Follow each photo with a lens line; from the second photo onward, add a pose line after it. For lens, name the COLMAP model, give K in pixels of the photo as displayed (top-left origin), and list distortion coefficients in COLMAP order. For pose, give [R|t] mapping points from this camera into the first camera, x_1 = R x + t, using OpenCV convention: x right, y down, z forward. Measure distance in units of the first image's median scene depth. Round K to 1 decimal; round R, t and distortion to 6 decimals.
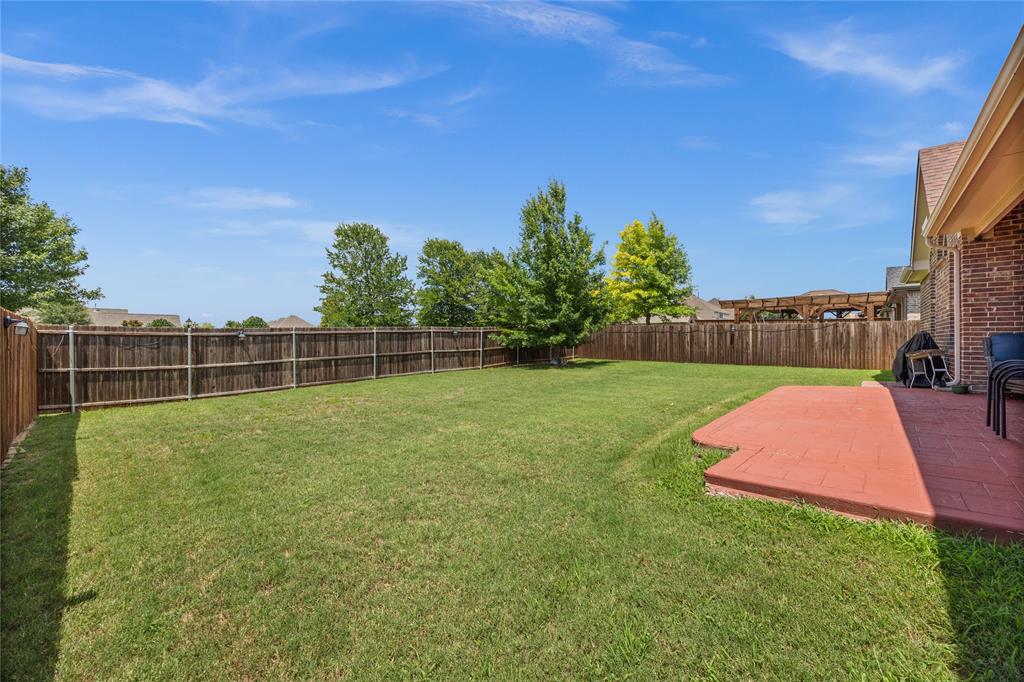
lens RADIAL K [[393.4, 0, 510.8], [0, 393.4, 344.5], [0, 0, 1]] dist [-0.001110, -0.000333]
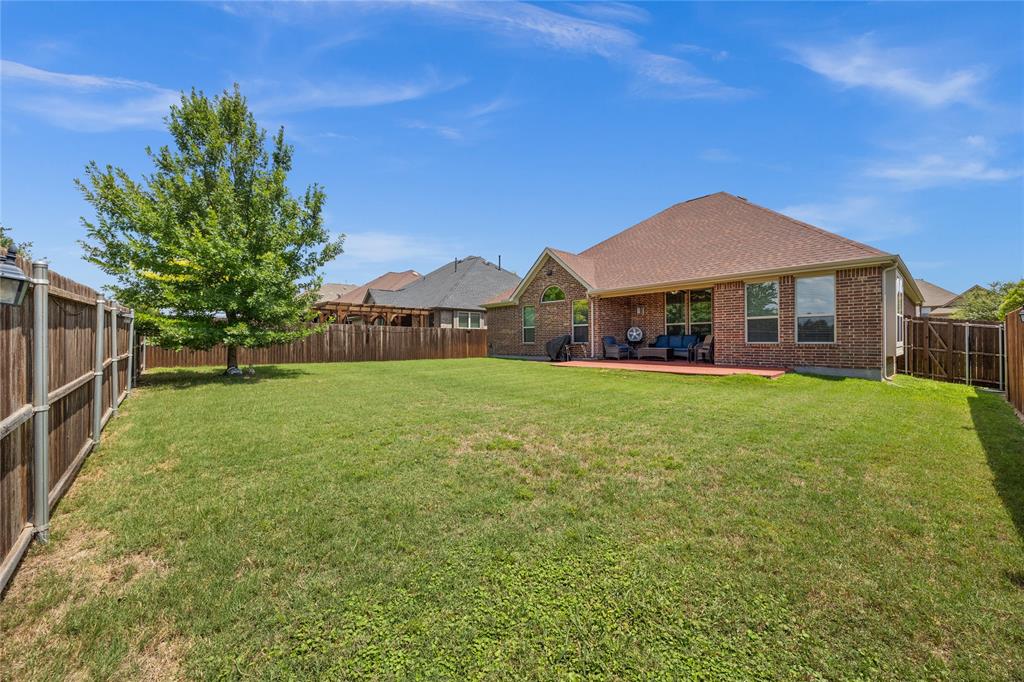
lens RADIAL K [[393.4, 0, 510.8], [0, 393.4, 344.5], [0, 0, 1]] dist [-0.001110, -0.000333]
pose [[0.079595, -0.005775, 0.996811, -0.570028], [0.010268, 0.999935, 0.004974, 0.002145], [-0.996774, 0.009840, 0.079649, 0.587240]]
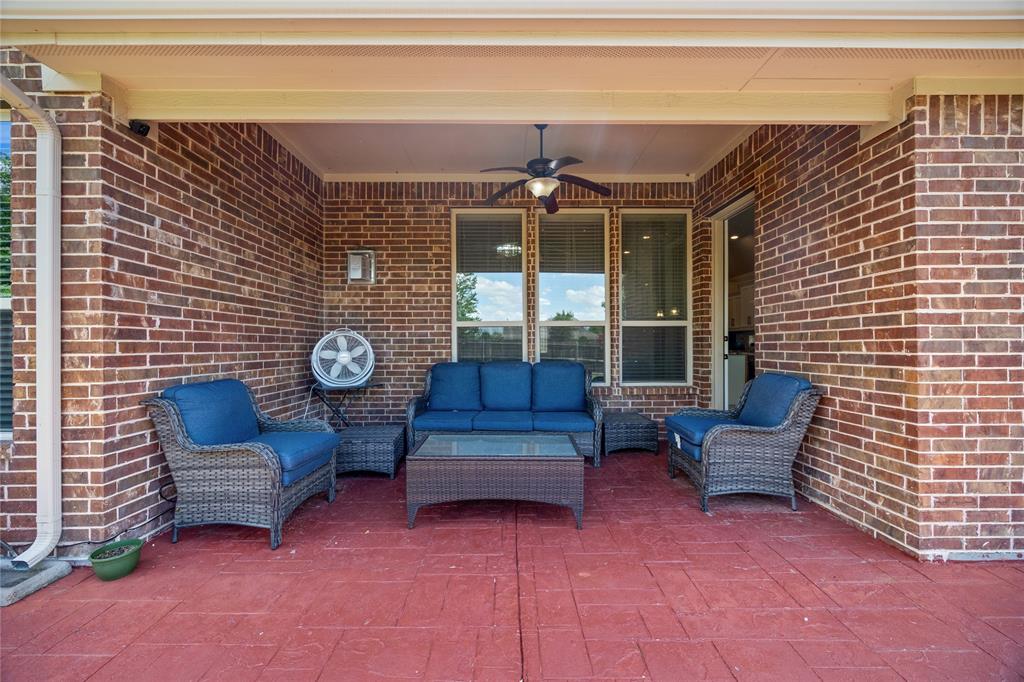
lens RADIAL K [[393.4, 0, 510.8], [0, 393.4, 344.5], [0, 0, 1]] dist [-0.001110, -0.000333]
pose [[-0.678495, 0.004523, 0.734591, 0.294070], [0.007343, 0.999973, 0.000625, -0.027607], [-0.734568, 0.005819, -0.678510, 0.425414]]
